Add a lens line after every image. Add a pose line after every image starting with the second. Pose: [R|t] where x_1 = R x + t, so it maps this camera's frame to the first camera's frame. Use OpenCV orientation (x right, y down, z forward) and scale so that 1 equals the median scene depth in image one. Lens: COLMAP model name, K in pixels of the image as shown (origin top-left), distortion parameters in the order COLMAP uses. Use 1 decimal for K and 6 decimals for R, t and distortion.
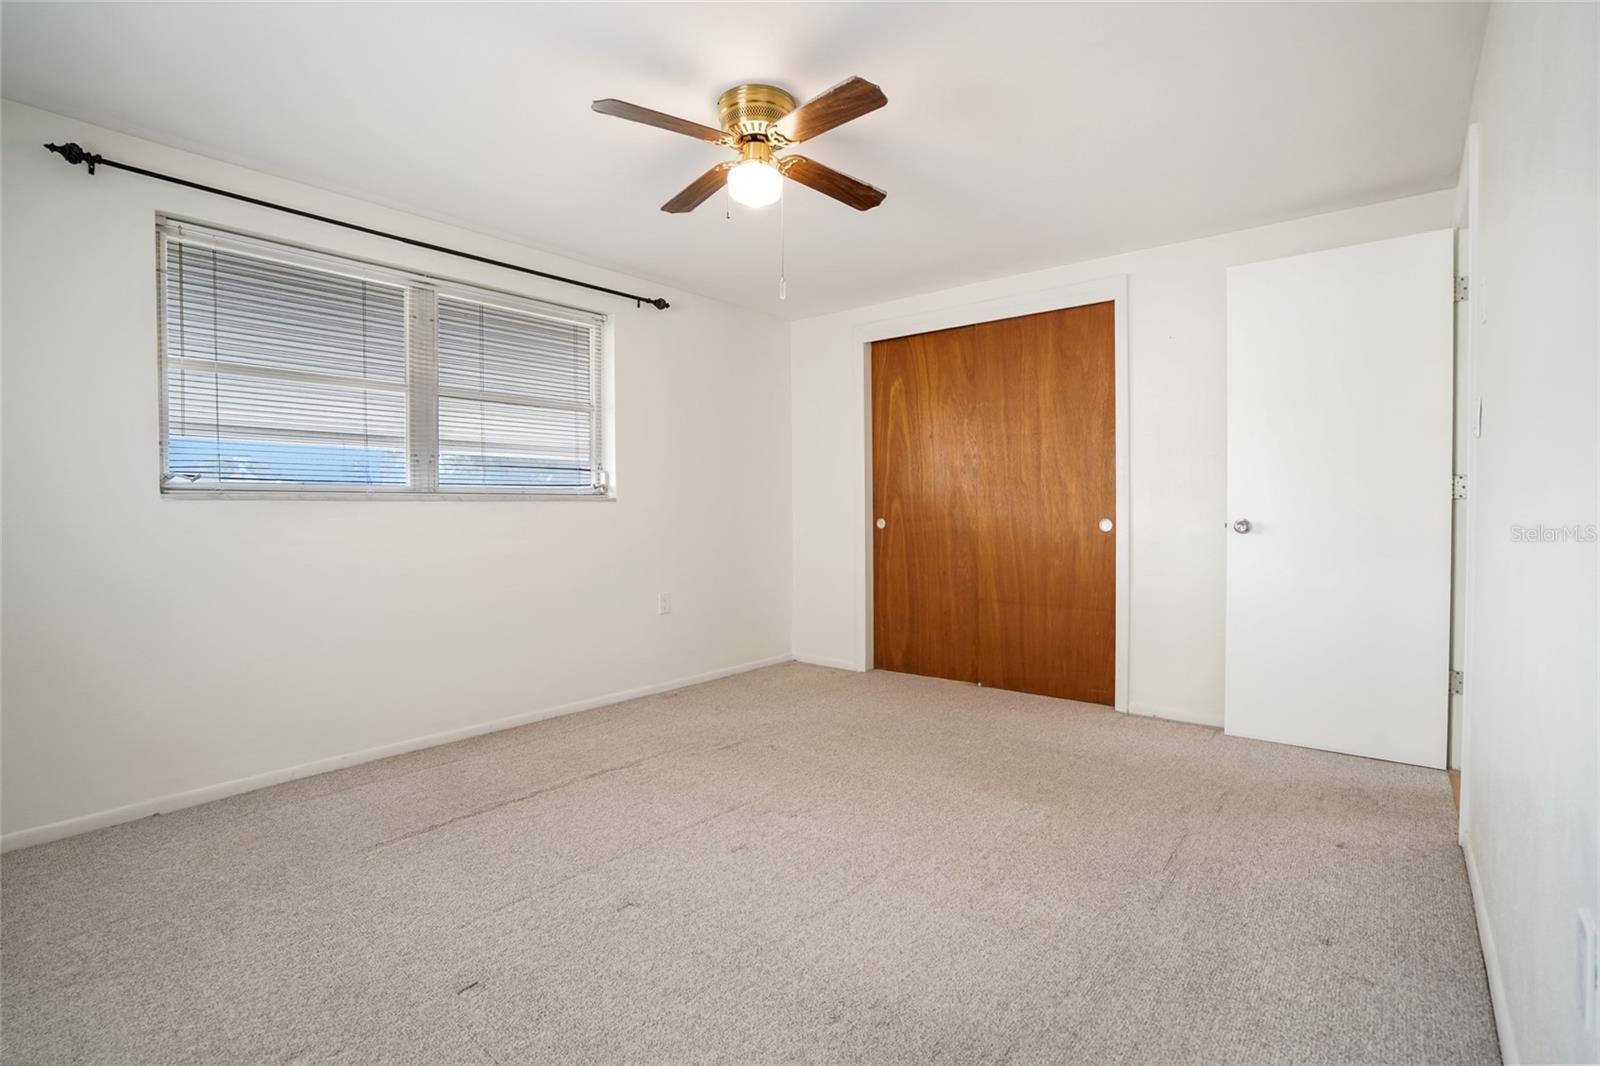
lens RADIAL K [[745.3, 0, 798.6], [0, 745.3, 530.8], [0, 0, 1]] dist [-0.034520, 0.003032]
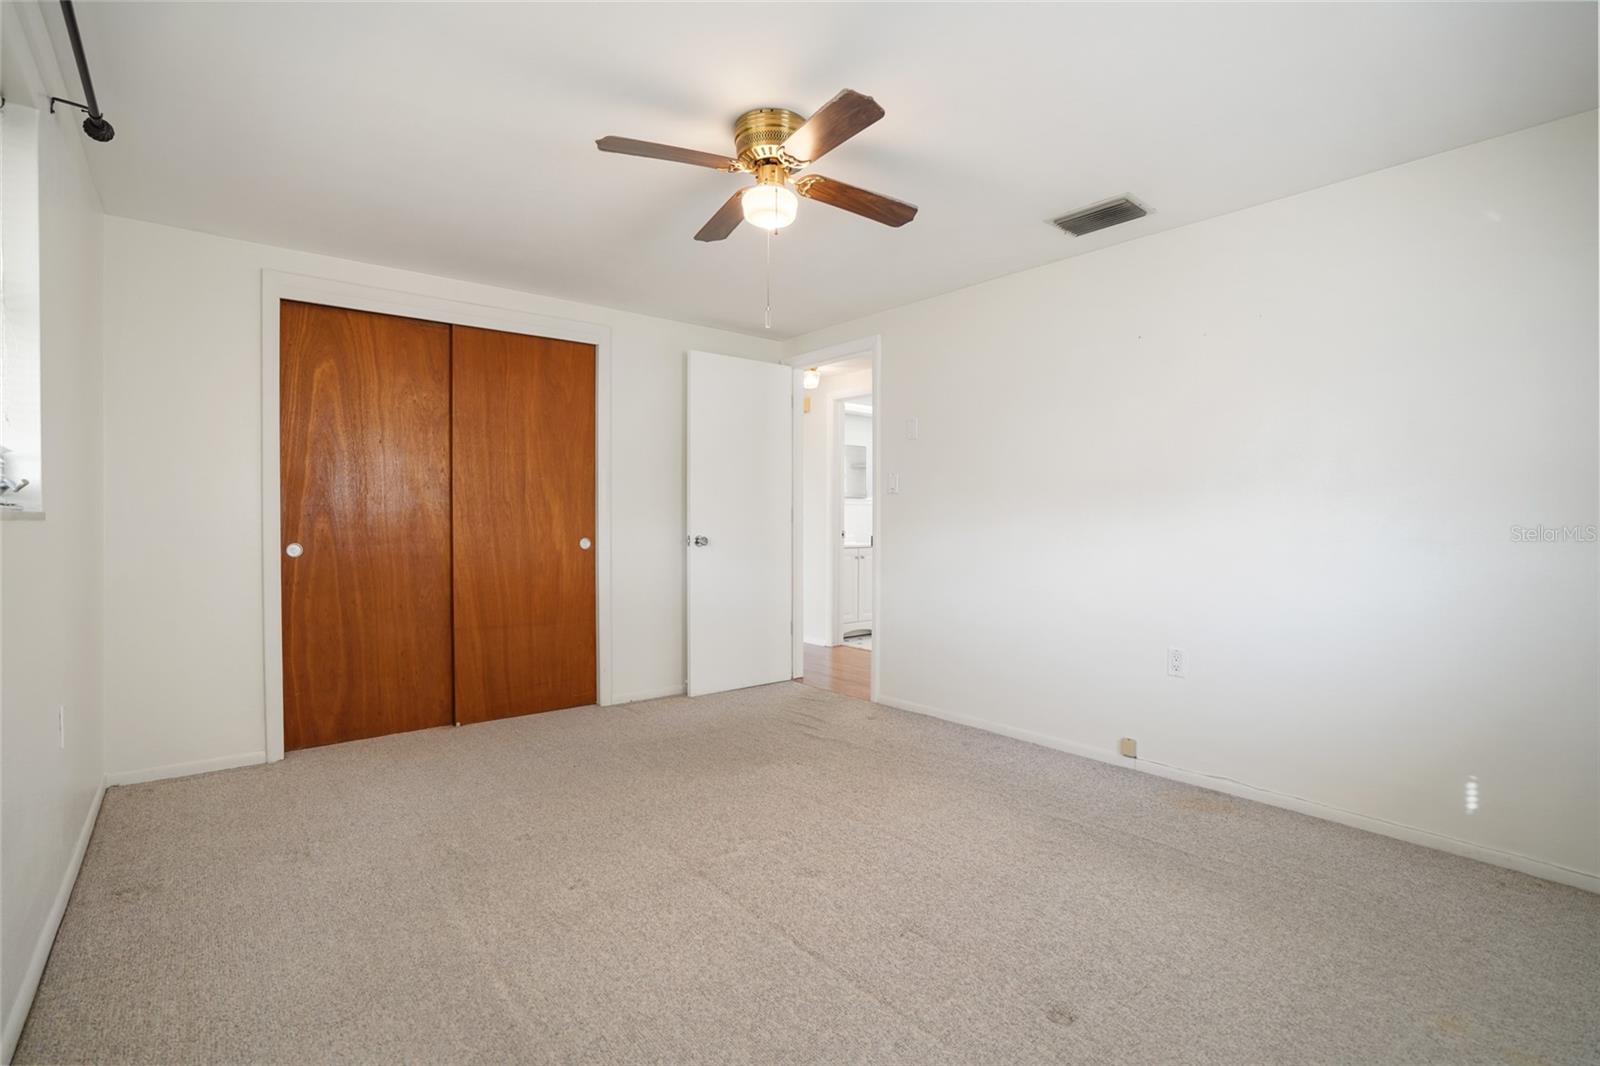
lens RADIAL K [[745.3, 0, 796.5], [0, 745.3, 531.7], [0, 0, 1]] dist [-0.034520, 0.003032]
pose [[0.203689, -0.010708, 0.978977, -0.583262], [0.029201, 0.999562, 0.004857, -0.020427], [-0.978600, 0.027597, 0.203912, 0.439099]]
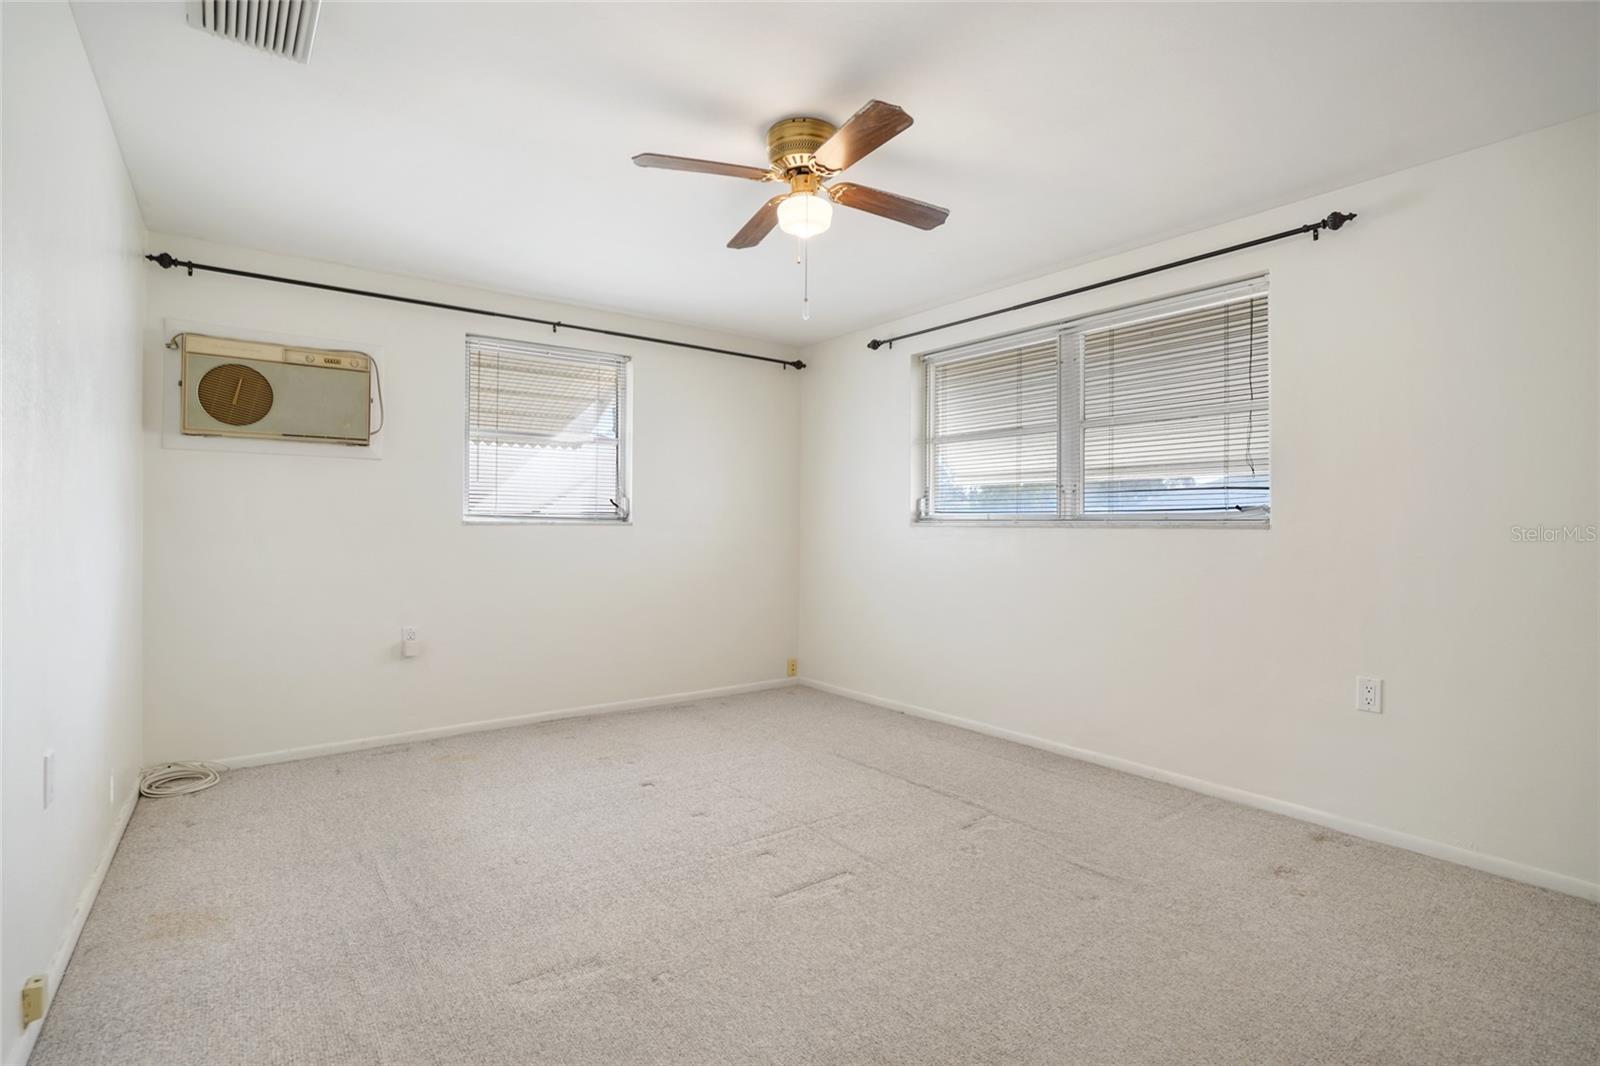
lens RADIAL K [[745.3, 0, 802.3], [0, 745.3, 526.2], [0, 0, 1]] dist [-0.034520, 0.003032]
pose [[-0.208866, 0.001297, -0.977943, 0.534556], [-0.037740, 0.999244, 0.009385, -0.030907], [0.977216, 0.038868, -0.208659, 0.700315]]
